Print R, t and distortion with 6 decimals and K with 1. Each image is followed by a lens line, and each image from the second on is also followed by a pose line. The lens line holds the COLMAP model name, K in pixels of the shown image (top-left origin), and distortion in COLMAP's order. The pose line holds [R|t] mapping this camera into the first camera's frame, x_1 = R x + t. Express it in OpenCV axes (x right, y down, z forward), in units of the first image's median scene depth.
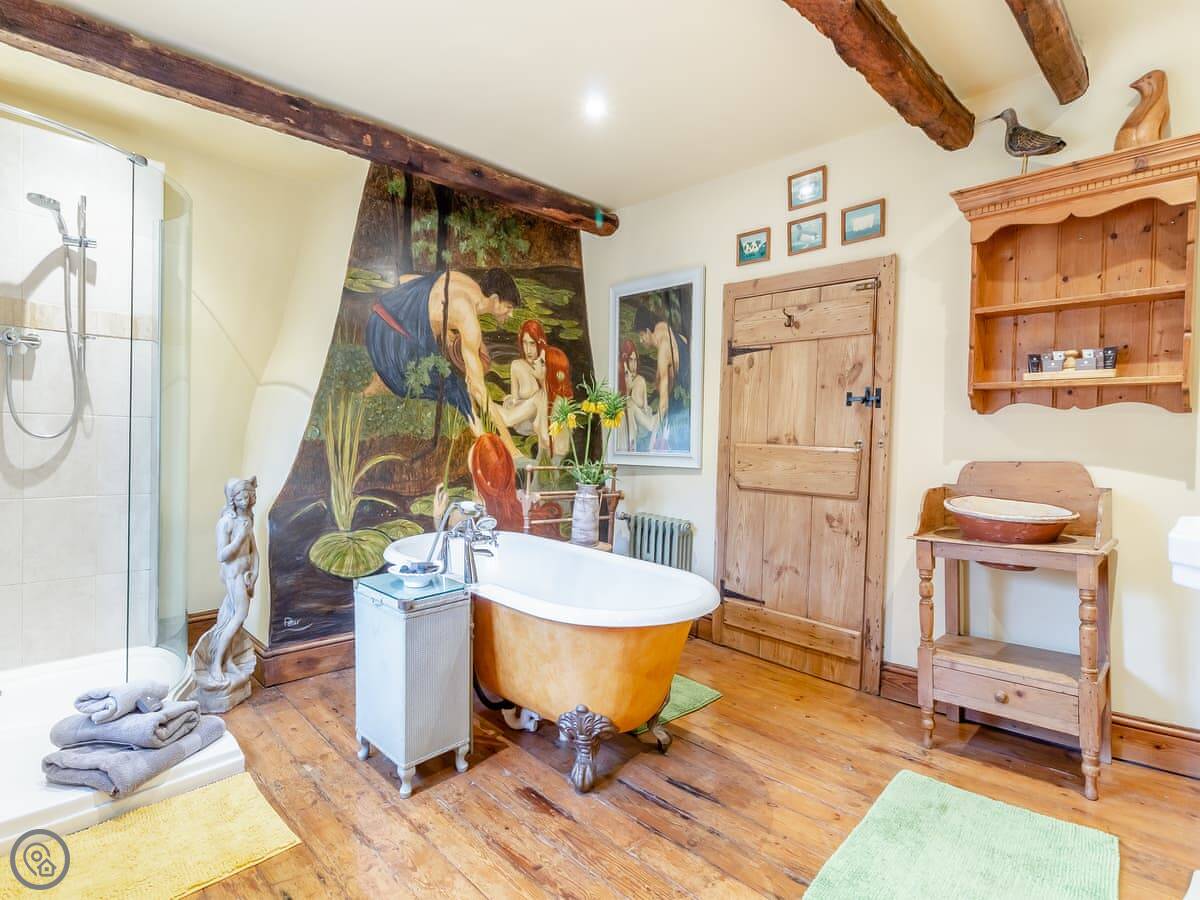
lens RADIAL K [[613.9, 0, 580.4], [0, 613.9, 443.4], [0, 0, 1]] dist [0.002343, 0.001165]
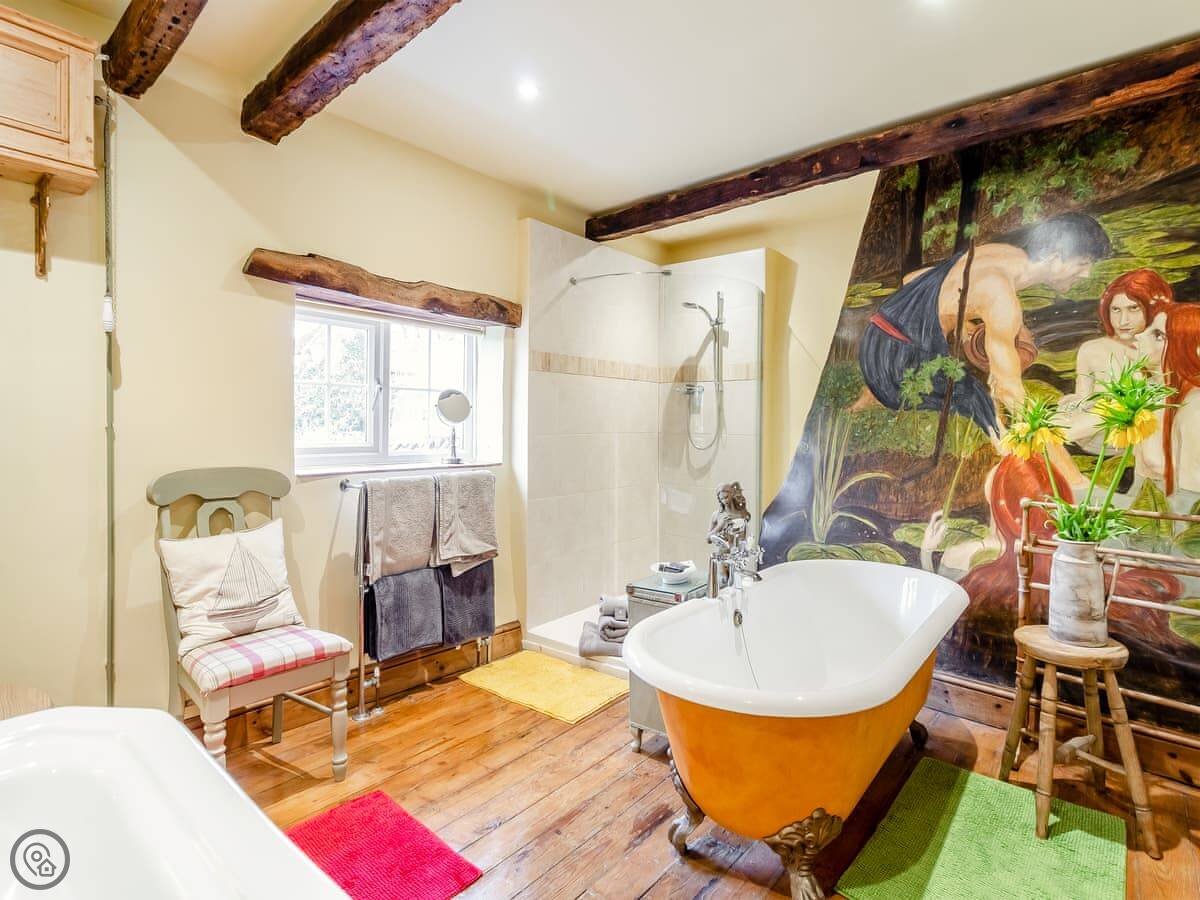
lens RADIAL K [[593.4, 0, 603.4], [0, 593.4, 424.8], [0, 0, 1]] dist [-0.000794, 0.000088]
pose [[0.124147, -0.027724, -0.991876, 0.512598], [-0.021918, 0.999289, -0.030674, -0.016044], [0.992022, 0.025548, 0.123451, 0.451557]]
